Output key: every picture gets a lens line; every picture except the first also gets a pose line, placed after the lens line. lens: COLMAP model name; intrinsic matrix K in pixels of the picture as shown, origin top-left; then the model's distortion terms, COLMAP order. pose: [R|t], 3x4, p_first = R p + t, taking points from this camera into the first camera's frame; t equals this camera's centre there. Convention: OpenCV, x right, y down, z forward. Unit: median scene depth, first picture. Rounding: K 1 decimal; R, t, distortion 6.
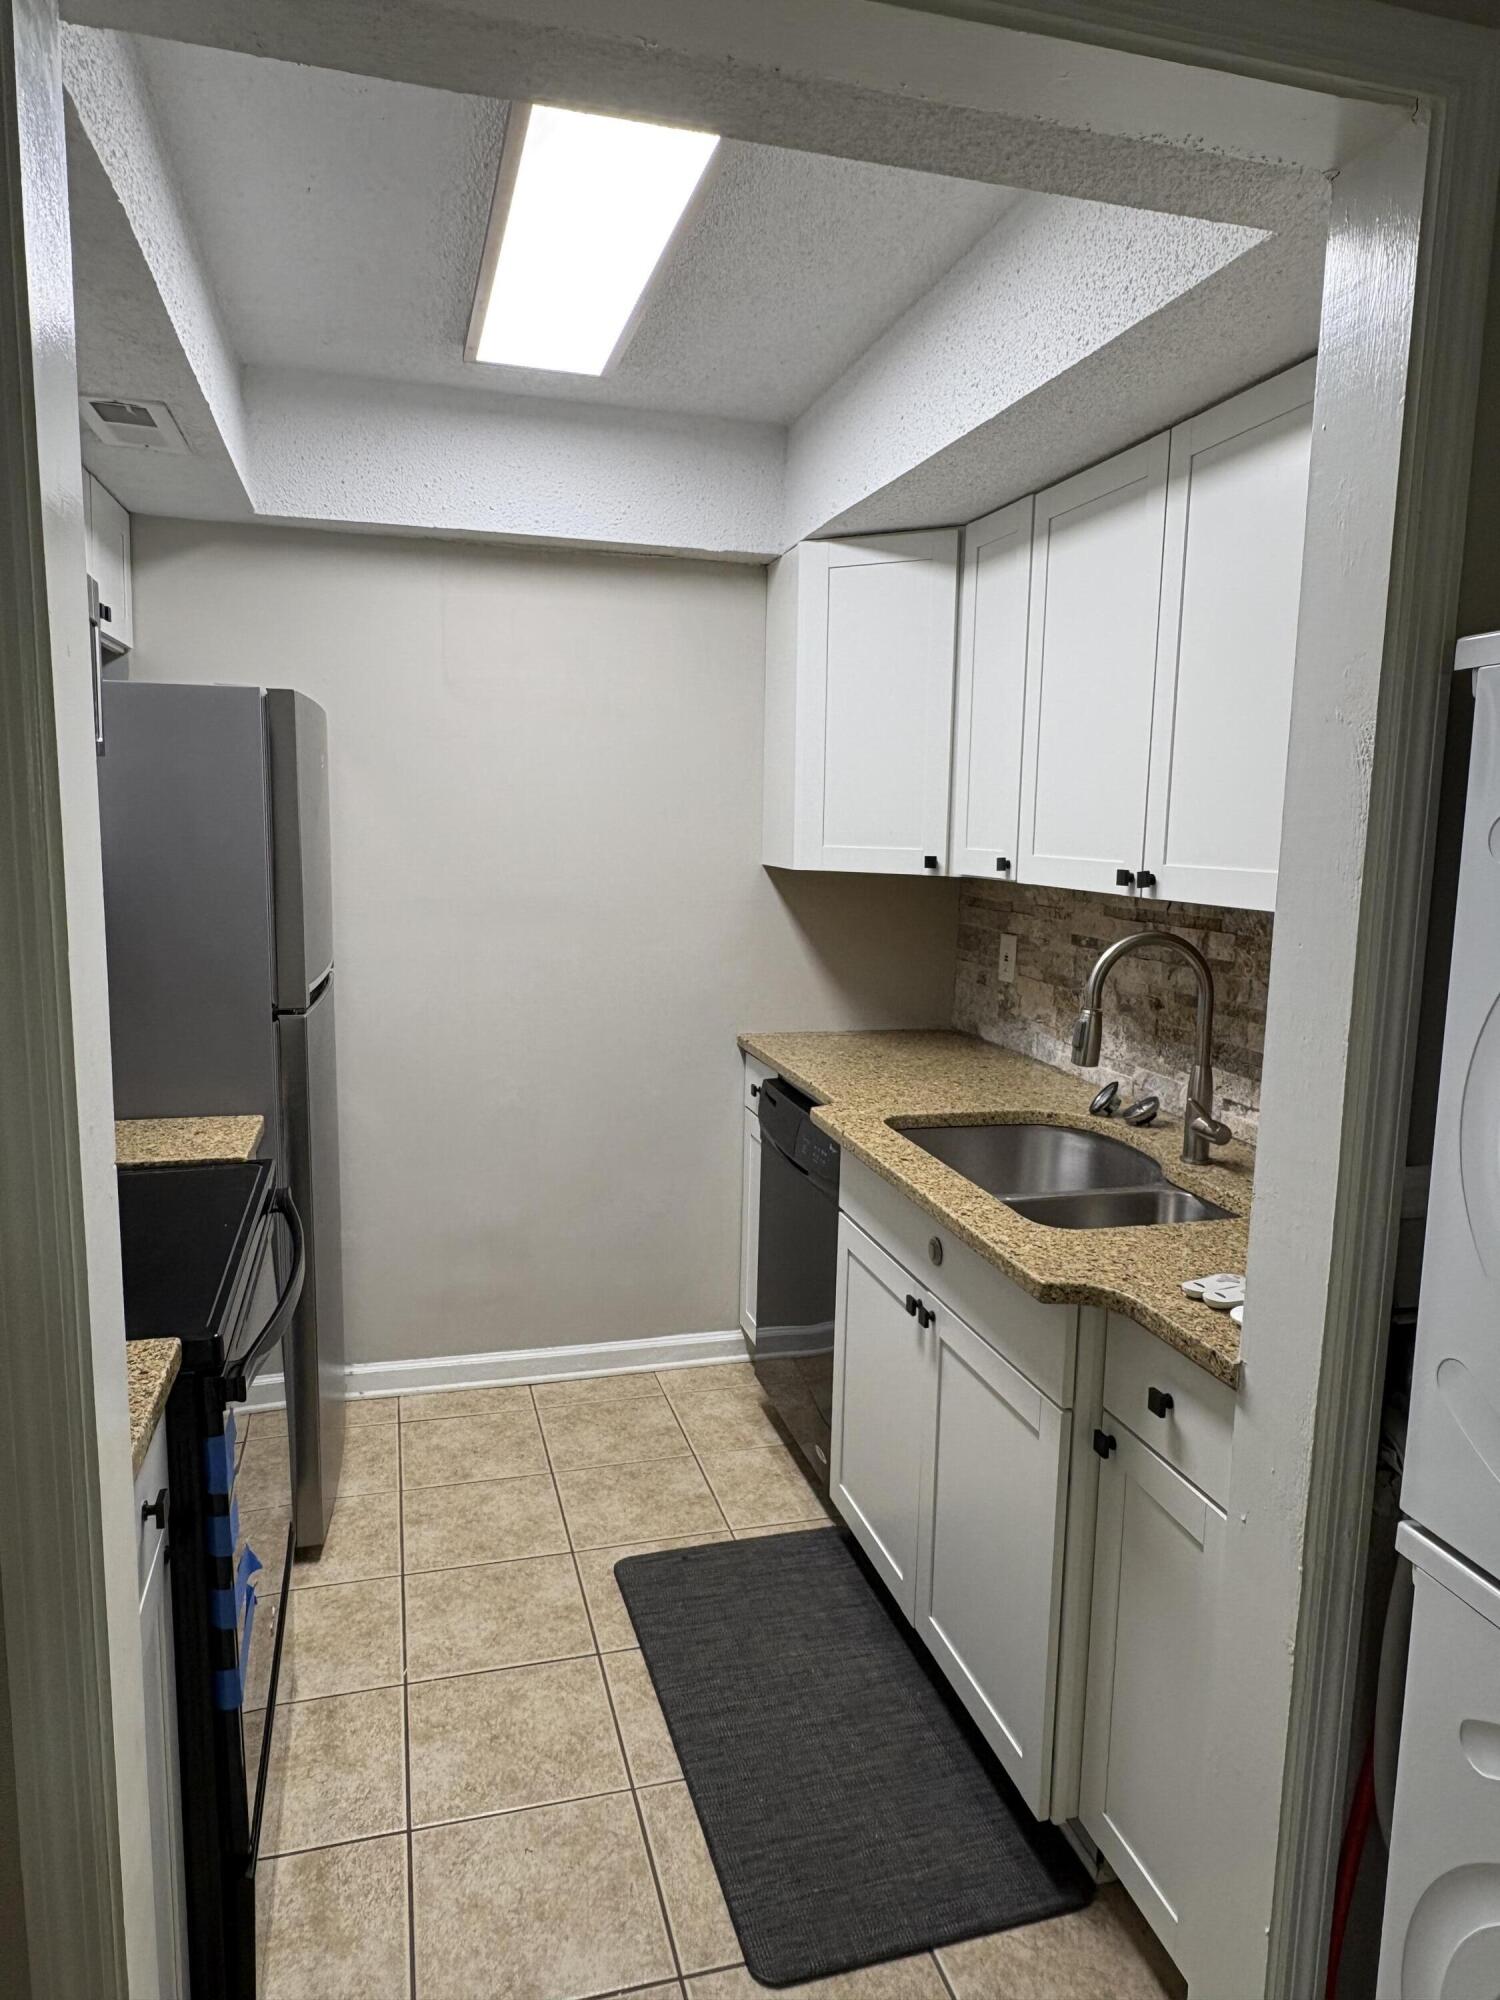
lens RADIAL K [[1270.8, 0, 758.0], [0, 1270.8, 1001.3], [0, 0, 1]] dist [-0.008734, 0.010437]
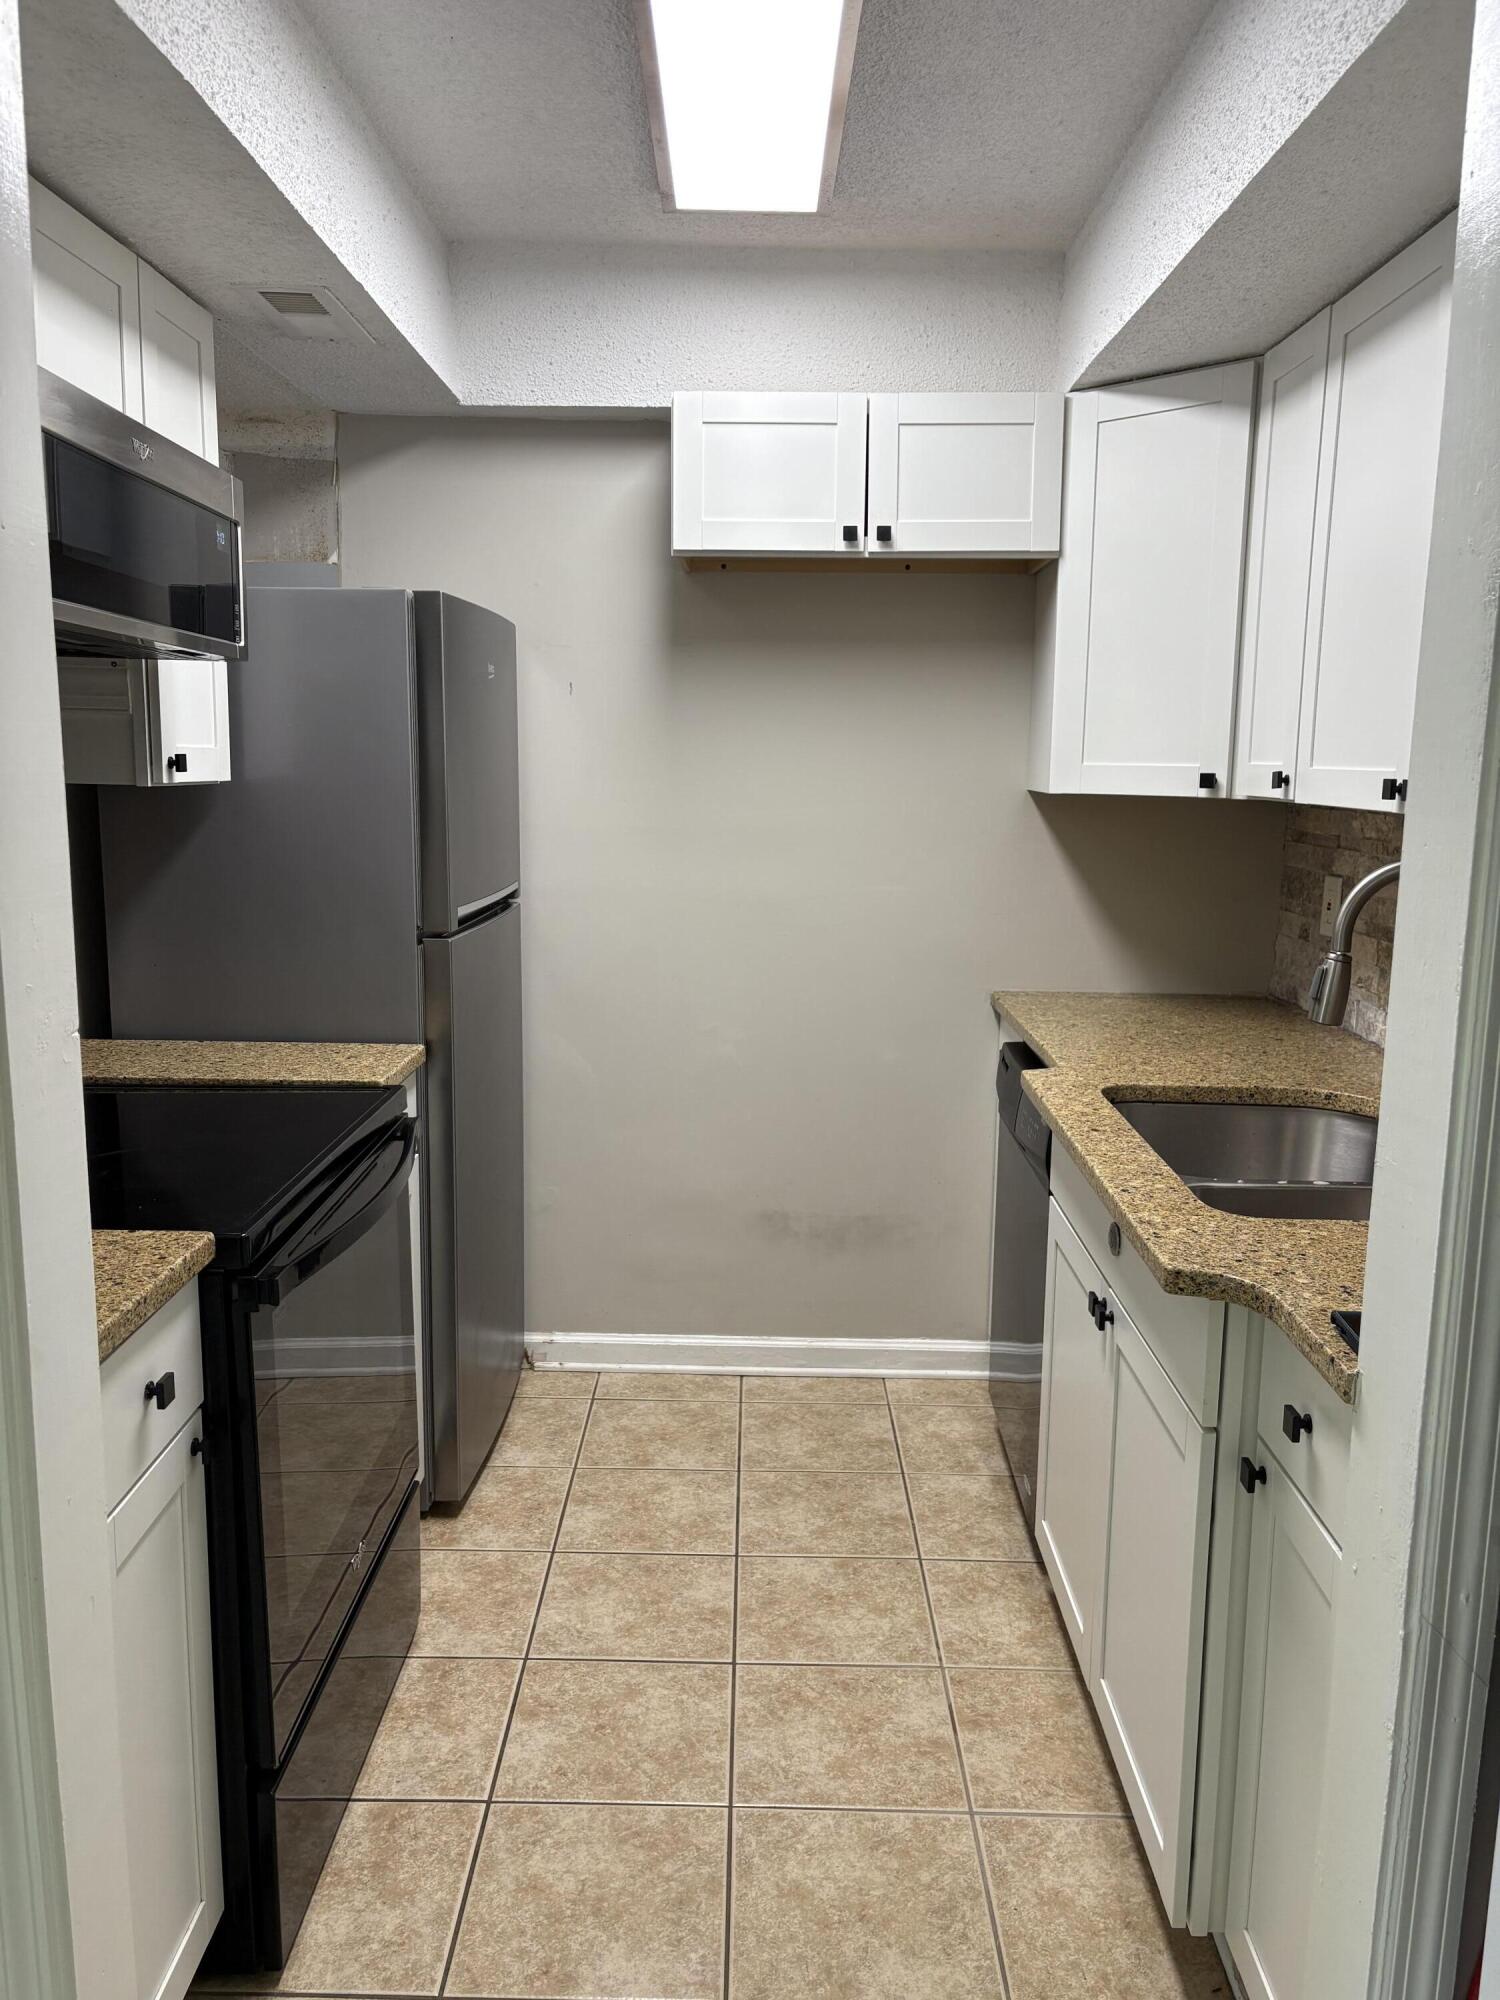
lens RADIAL K [[1503.6, 0, 751.9], [0, 1503.6, 1011.0], [0, 0, 1]] dist [0.042646, -0.042705]
pose [[0.959598, 0.040618, -0.278429, 0.153330], [-0.034703, 0.999056, 0.026142, 0.025634], [0.279228, -0.015423, 0.960101, -0.010948]]
